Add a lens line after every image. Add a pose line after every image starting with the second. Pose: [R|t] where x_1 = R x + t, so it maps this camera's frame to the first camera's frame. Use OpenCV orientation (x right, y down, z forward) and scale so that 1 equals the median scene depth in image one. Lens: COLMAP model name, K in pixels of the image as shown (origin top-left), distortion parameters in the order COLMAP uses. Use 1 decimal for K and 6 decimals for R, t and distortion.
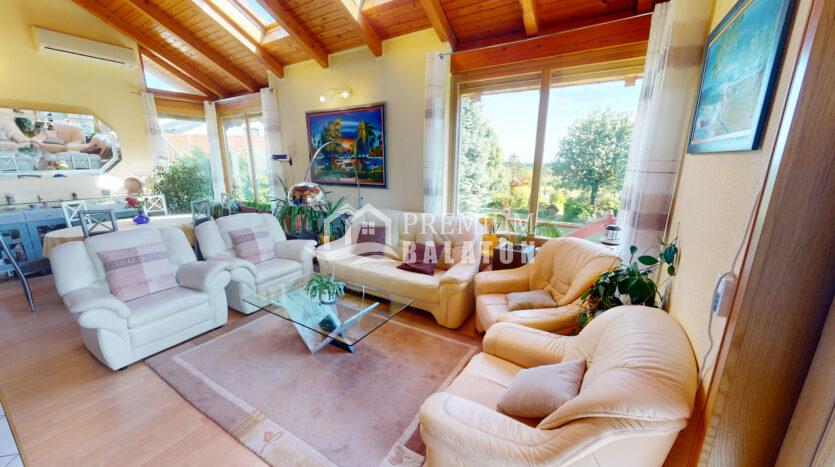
lens RADIAL K [[304.9, 0, 418.0], [0, 304.9, 235.7], [0, 0, 1]] dist [0.002086, 0.000163]
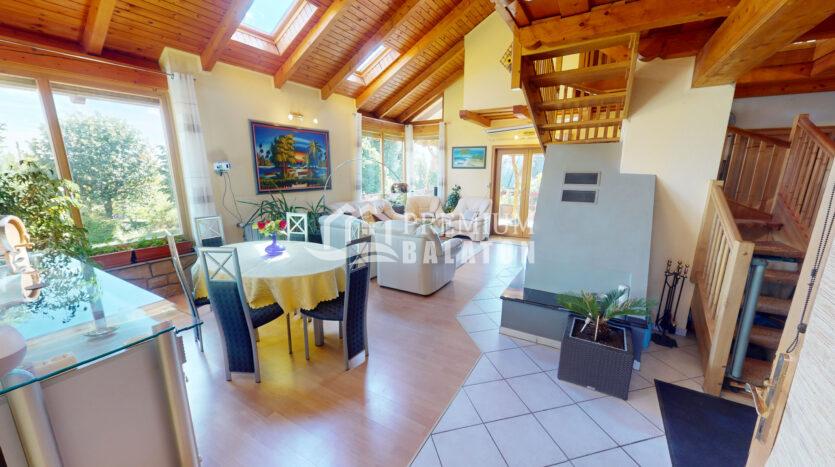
lens RADIAL K [[304.9, 0, 417.6], [0, 304.9, 235.7], [0, 0, 1]] dist [0.002086, 0.000163]
pose [[-0.021369, -0.212388, 0.976952, -1.420488], [0.239655, 0.947597, 0.211249, -0.139371], [-0.970623, 0.238646, 0.030651, 0.557358]]
